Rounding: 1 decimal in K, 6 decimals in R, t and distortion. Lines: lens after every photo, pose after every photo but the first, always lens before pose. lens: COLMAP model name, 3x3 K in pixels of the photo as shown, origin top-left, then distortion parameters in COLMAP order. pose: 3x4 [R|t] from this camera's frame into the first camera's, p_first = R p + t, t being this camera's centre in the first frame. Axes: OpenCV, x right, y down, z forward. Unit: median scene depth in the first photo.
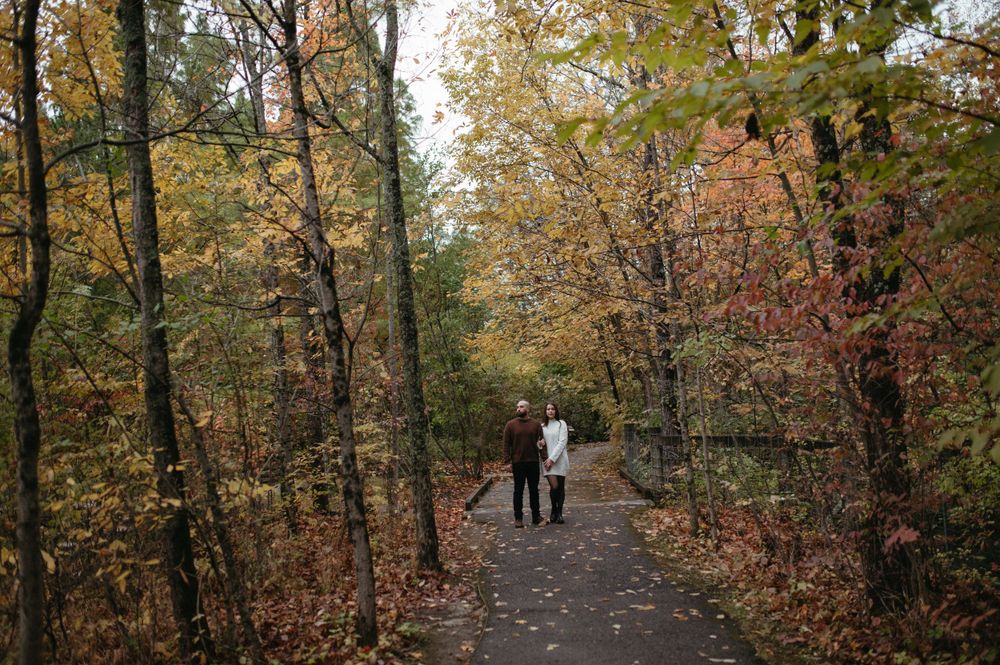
lens RADIAL K [[940.2, 0, 500.0], [0, 940.2, 332.5], [0, 0, 1]] dist [-0.001265, 0.008686]
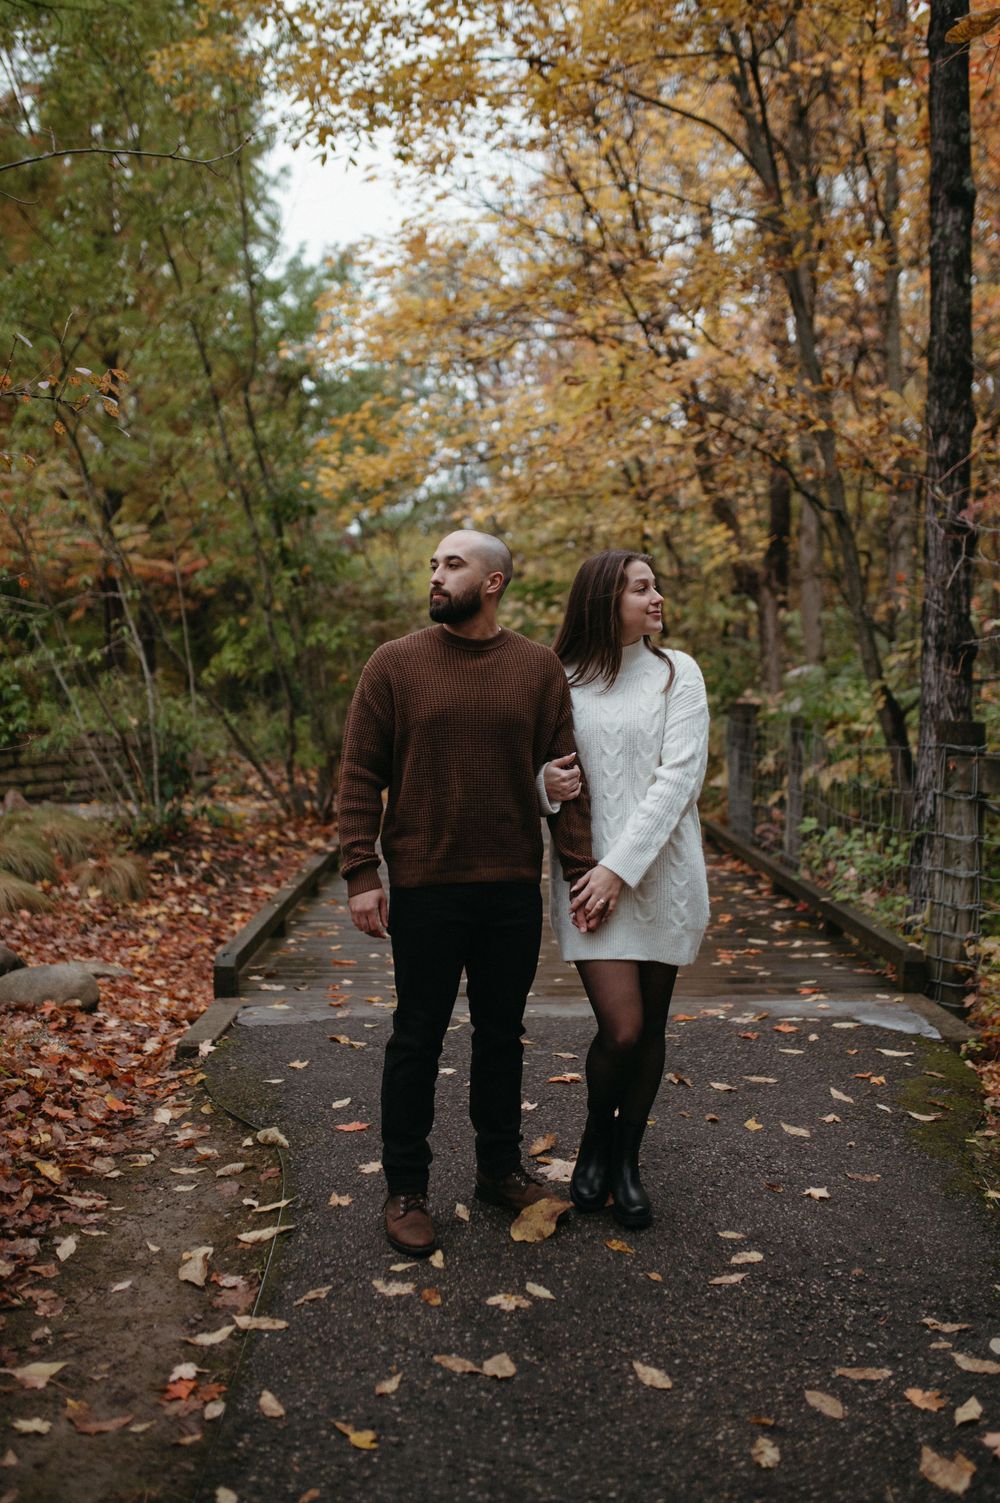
lens RADIAL K [[1466.6, 0, 432.9], [0, 1466.6, 702.4], [0, 0, 1]] dist [-0.002295, 0.007025]
pose [[0.998089, 0.060208, 0.013924, 0.015491], [-0.061320, 0.992853, 0.102387, 0.077437], [-0.007660, -0.103045, 0.994647, 0.727355]]
